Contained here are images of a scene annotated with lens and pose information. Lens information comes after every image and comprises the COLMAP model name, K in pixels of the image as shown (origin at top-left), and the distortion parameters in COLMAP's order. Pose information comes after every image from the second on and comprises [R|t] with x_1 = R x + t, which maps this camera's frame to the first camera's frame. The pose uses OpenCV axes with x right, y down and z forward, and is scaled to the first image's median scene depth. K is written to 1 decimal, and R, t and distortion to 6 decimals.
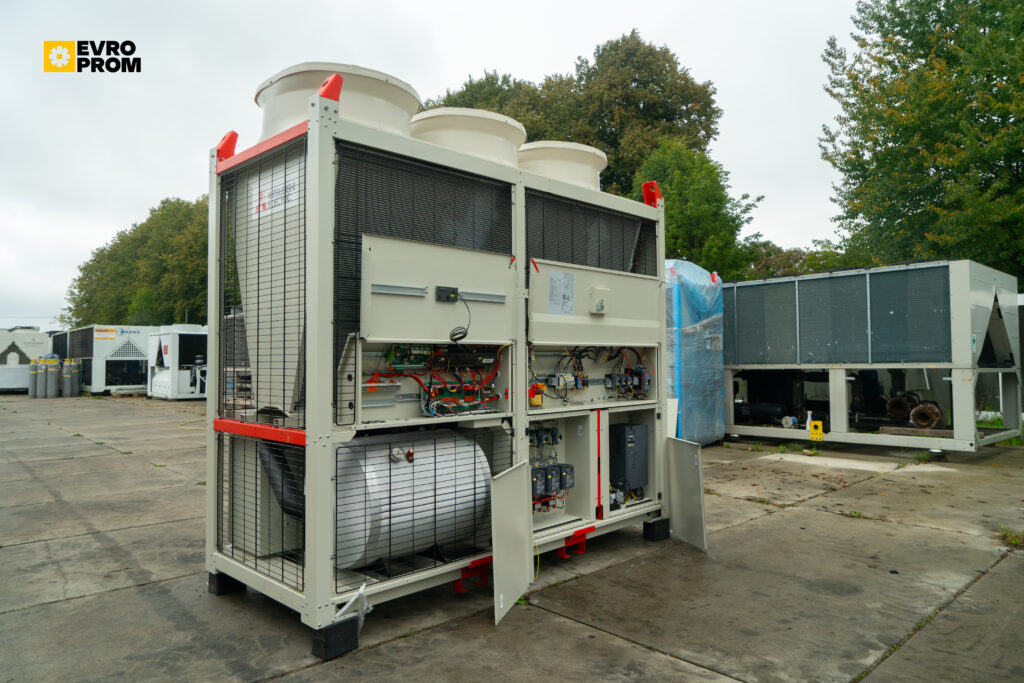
lens RADIAL K [[680.1, 0, 514.3], [0, 680.1, 337.9], [0, 0, 1]] dist [-0.010389, 0.006081]
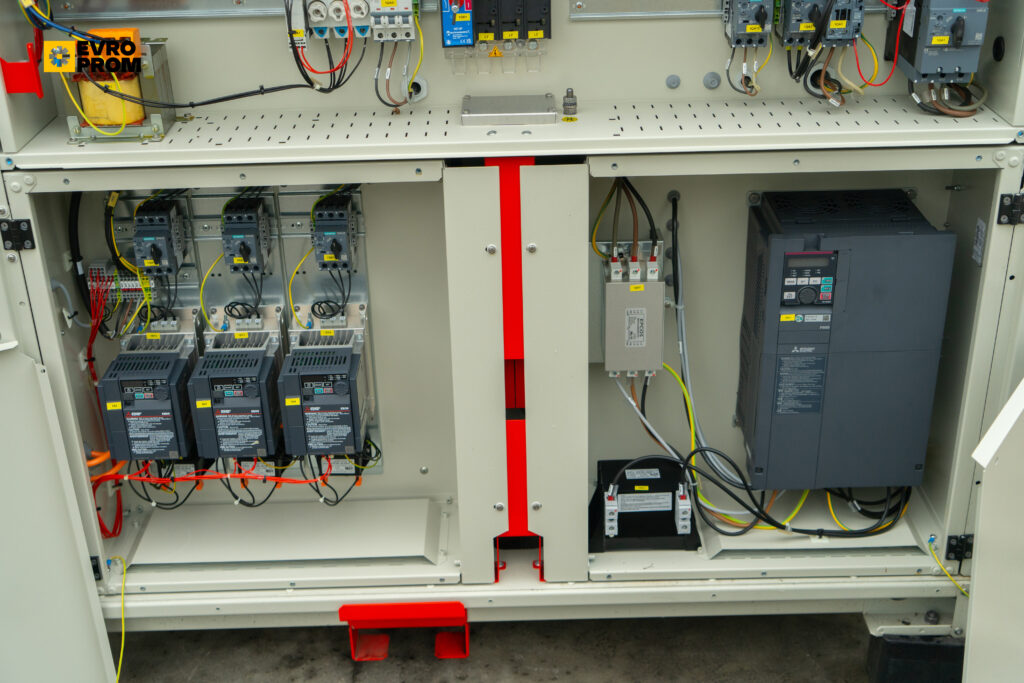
lens RADIAL K [[1271.6, 0, 512.7], [0, 1271.6, 333.4], [0, 0, 1]] dist [0.016352, 0.000000]
pose [[0.698815, 0.305669, -0.646702, 0.445079], [0.043282, 0.884371, 0.464774, -0.035408], [0.713991, -0.352782, 0.604782, 0.830489]]
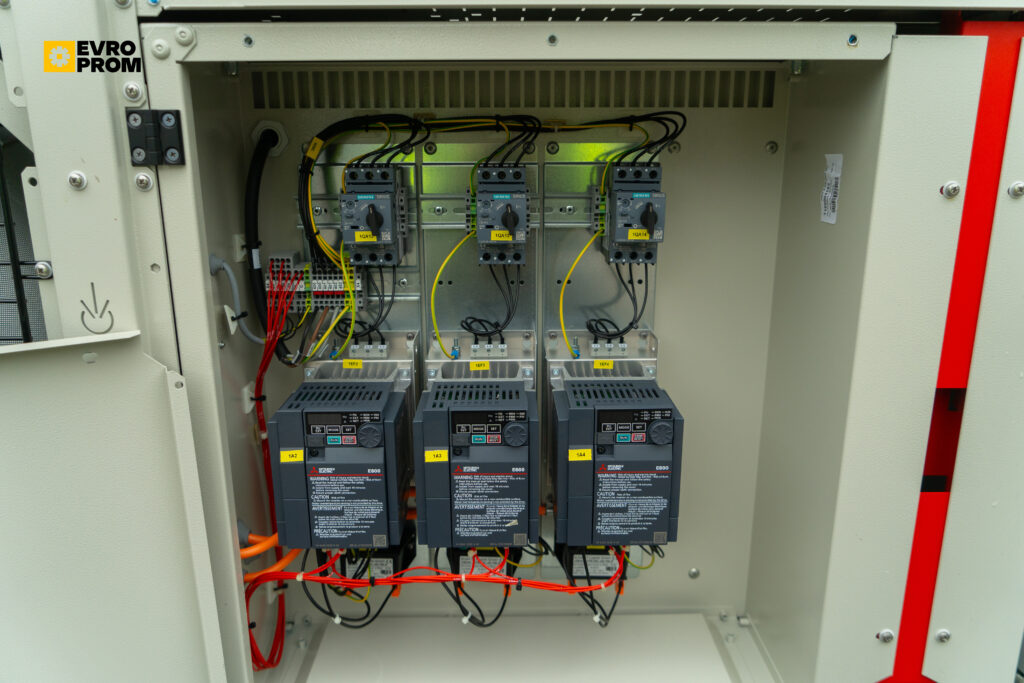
lens RADIAL K [[736.2, 0, 508.4], [0, 736.2, 336.8], [0, 0, 1]] dist [-0.005089, 0.007002]
pose [[0.698821, 0.182916, -0.691513, 0.182139], [0.022358, 0.960693, 0.276712, 0.135378], [0.714947, -0.208833, 0.667263, 0.933117]]
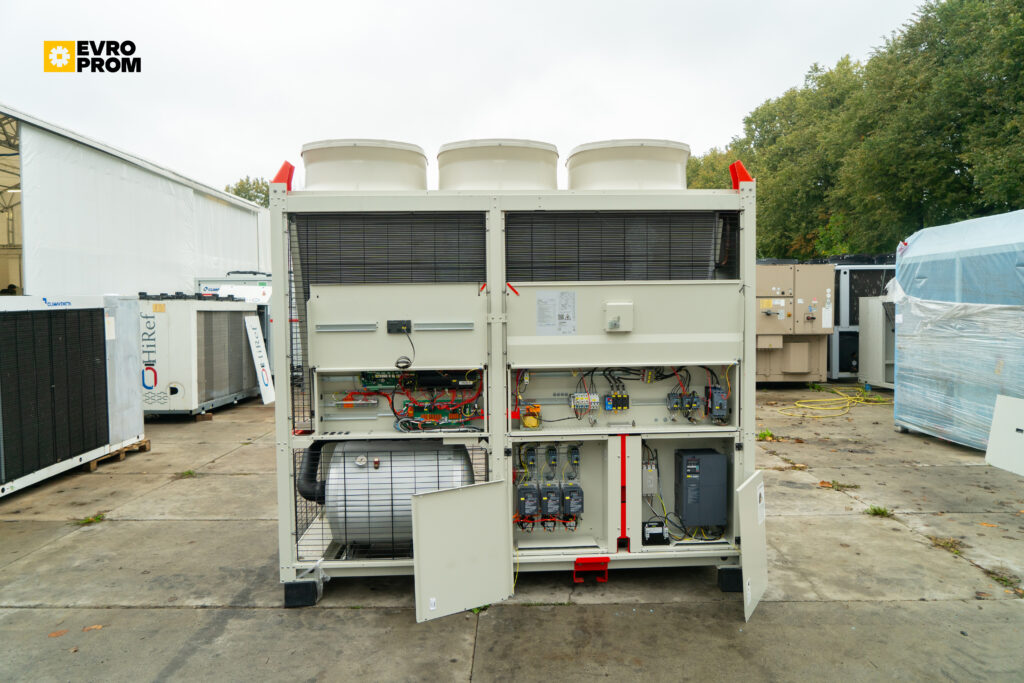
lens RADIAL K [[680.1, 0, 518.6], [0, 680.1, 337.9], [0, 0, 1]] dist [-0.010389, 0.006081]
pose [[0.734739, 0.026995, -0.677812, 0.716100], [0.027705, 0.997180, 0.069746, -0.104811], [0.677784, -0.070025, 0.731919, 0.268163]]
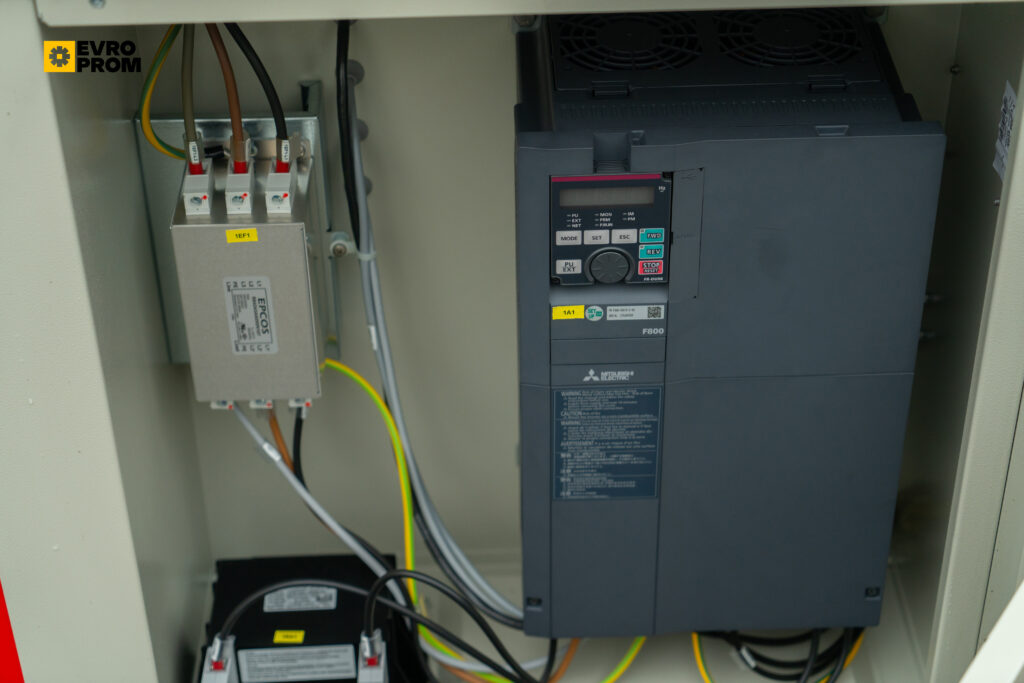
lens RADIAL K [[1966.7, 0, 512.7], [0, 1966.7, 344.4], [0, 0, 1]] dist [0.050432, 0.000000]
pose [[0.712795, 0.412966, -0.566905, 0.387568], [0.034275, 0.786805, 0.616249, -0.012596], [0.700534, -0.458690, 0.546676, 1.009685]]
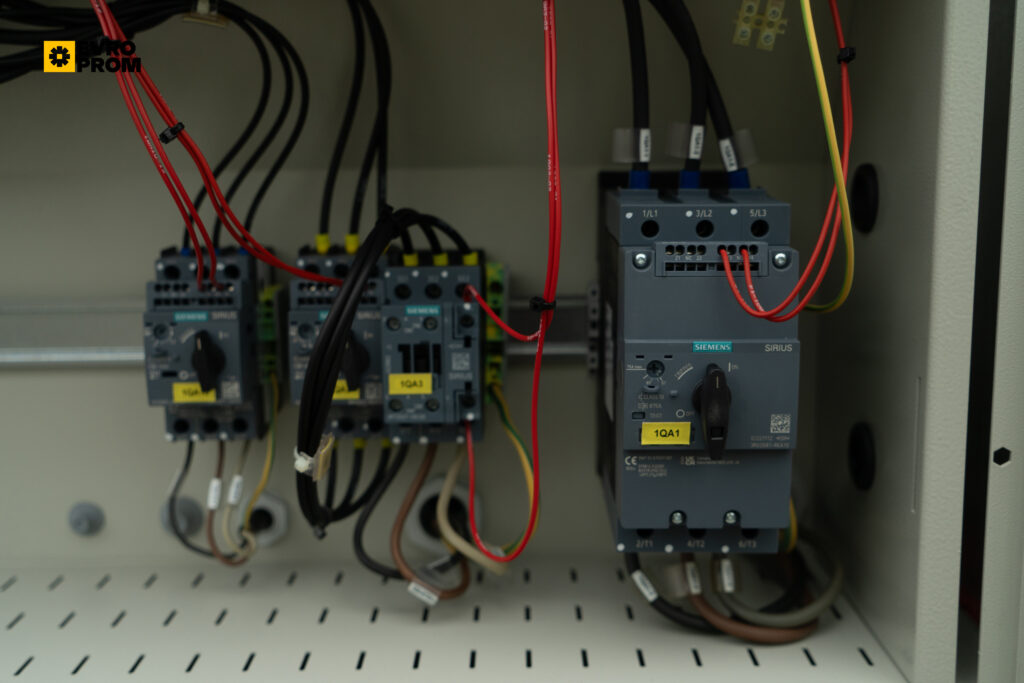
lens RADIAL K [[1188.6, 0, 513.3], [0, 1188.6, 343.7], [0, 0, 1]] dist [0.013302, 0.000000]
pose [[0.693249, 0.121164, -0.710440, 0.320392], [0.030807, 0.979883, 0.197179, 0.045772], [0.720040, -0.158580, 0.675570, 1.124627]]
